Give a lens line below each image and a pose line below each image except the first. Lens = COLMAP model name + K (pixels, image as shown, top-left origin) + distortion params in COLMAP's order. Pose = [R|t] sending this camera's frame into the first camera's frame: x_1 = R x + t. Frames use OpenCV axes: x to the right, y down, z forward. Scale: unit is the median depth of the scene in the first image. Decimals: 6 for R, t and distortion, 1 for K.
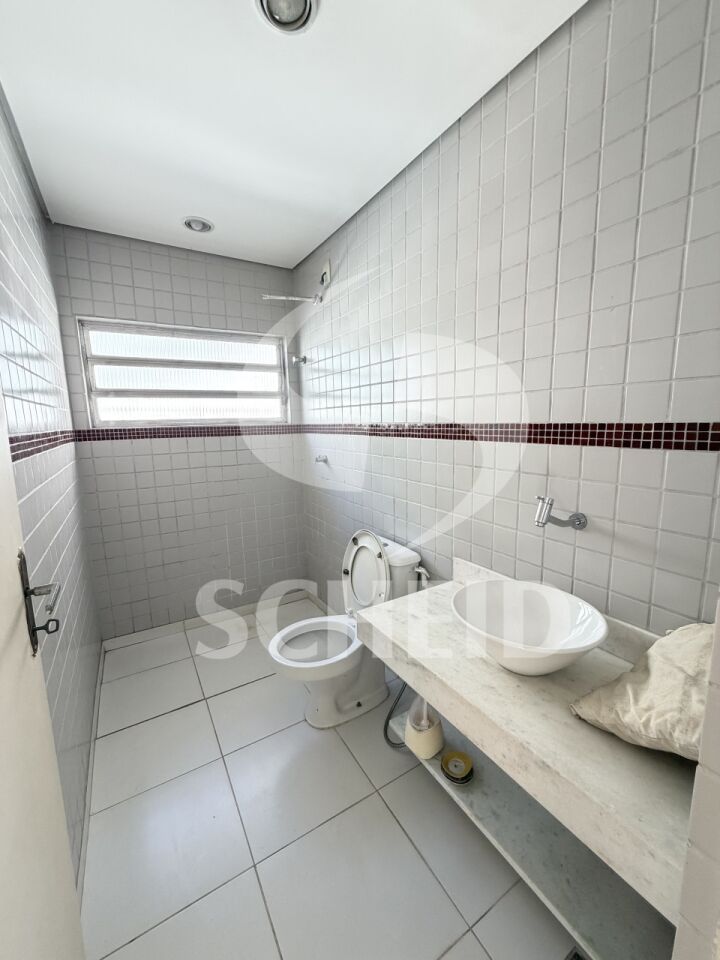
lens RADIAL K [[382.4, 0, 359.8], [0, 382.4, 479.0], [0, 0, 1]] dist [-0.001599, -0.000164]
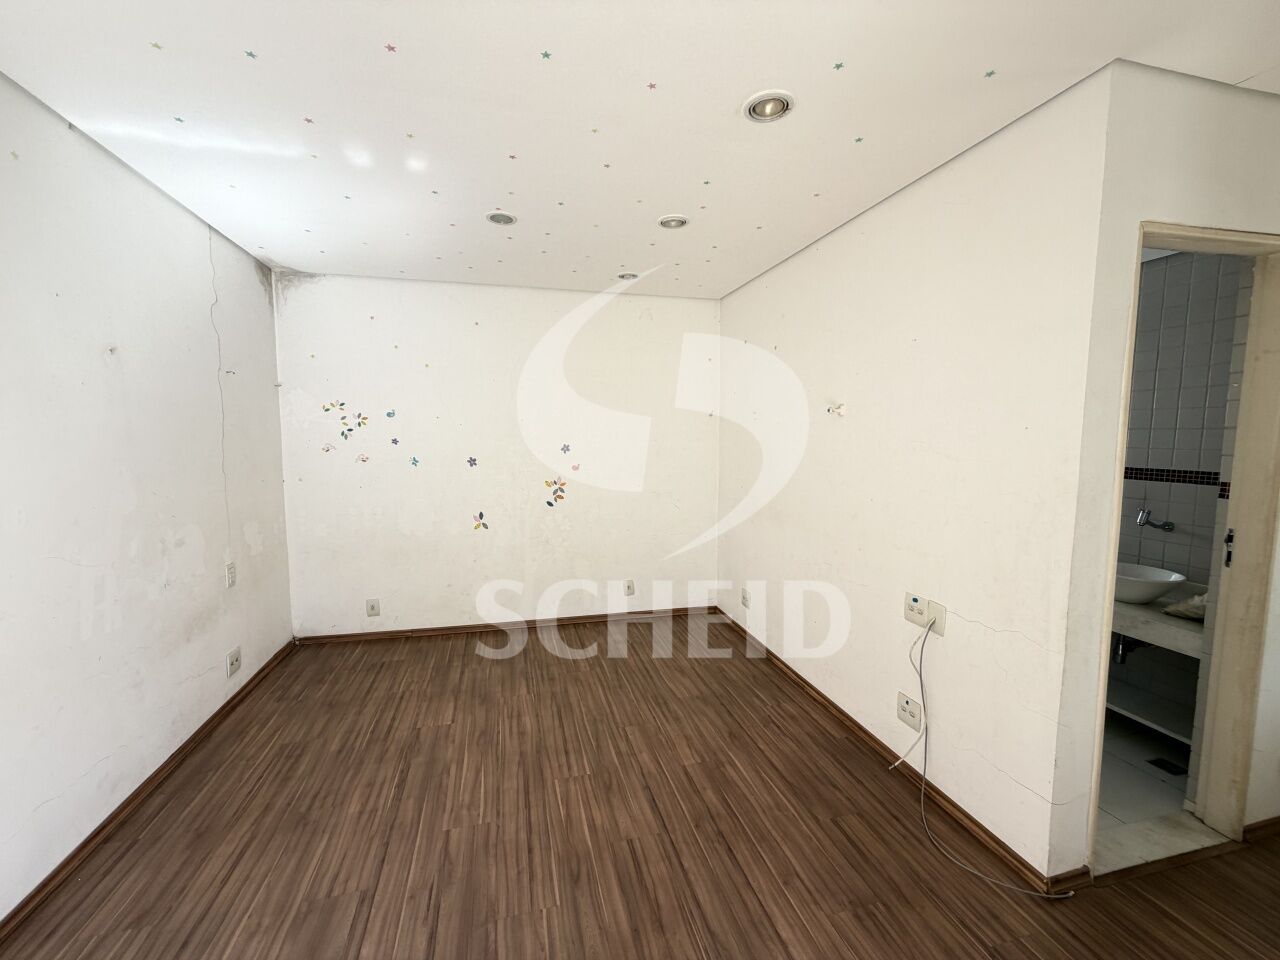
lens RADIAL K [[509.9, 0, 635.7], [0, 509.9, 480.8], [0, 0, 1]] dist [-0.001599, -0.000164]
pose [[0.954469, 0.040756, -0.295512, -1.057595], [-0.056971, 0.997294, -0.046469, 0.151390], [0.292818, 0.061189, 0.954208, -1.918811]]
